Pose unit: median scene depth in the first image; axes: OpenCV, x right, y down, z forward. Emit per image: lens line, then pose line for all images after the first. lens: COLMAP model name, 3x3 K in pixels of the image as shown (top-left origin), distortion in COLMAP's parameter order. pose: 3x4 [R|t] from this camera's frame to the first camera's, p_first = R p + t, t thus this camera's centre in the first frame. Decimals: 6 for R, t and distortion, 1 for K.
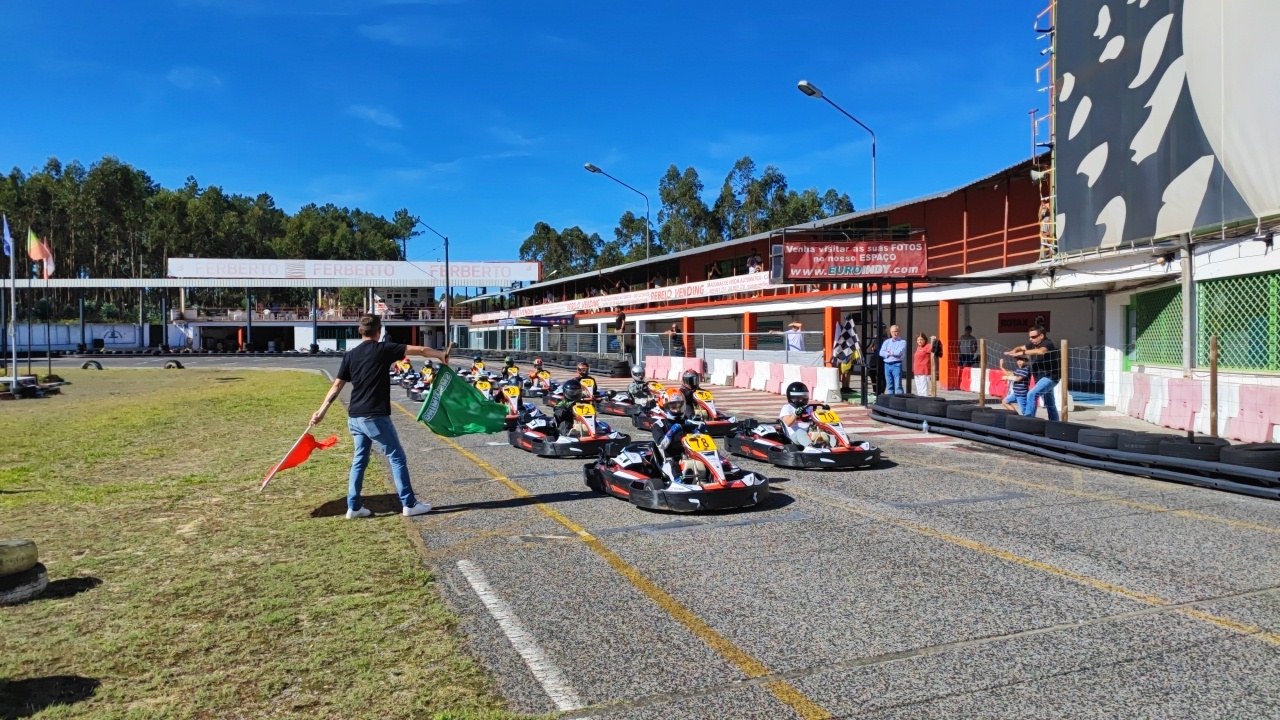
lens RADIAL K [[934.3, 0, 640.0], [0, 934.3, 360.0], [0, 0, 1]] dist [0.078410, -0.097950]
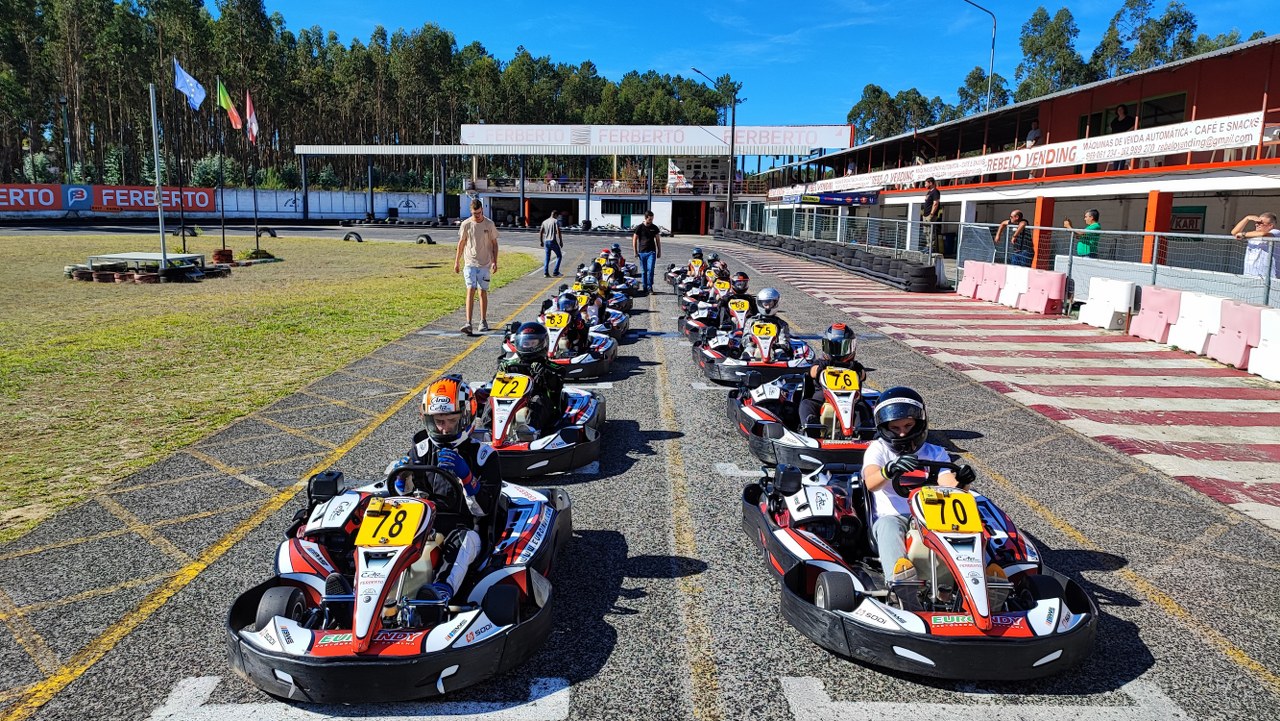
lens RADIAL K [[912.0, 0, 640.0], [0, 912.0, 360.5], [0, 0, 1]] dist [0.029706, -0.056230]
pose [[0.936723, 0.080850, -0.340606, 0.021029], [-0.033659, 0.989258, 0.142251, -0.022541], [0.348449, -0.121785, 0.929383, 0.448204]]
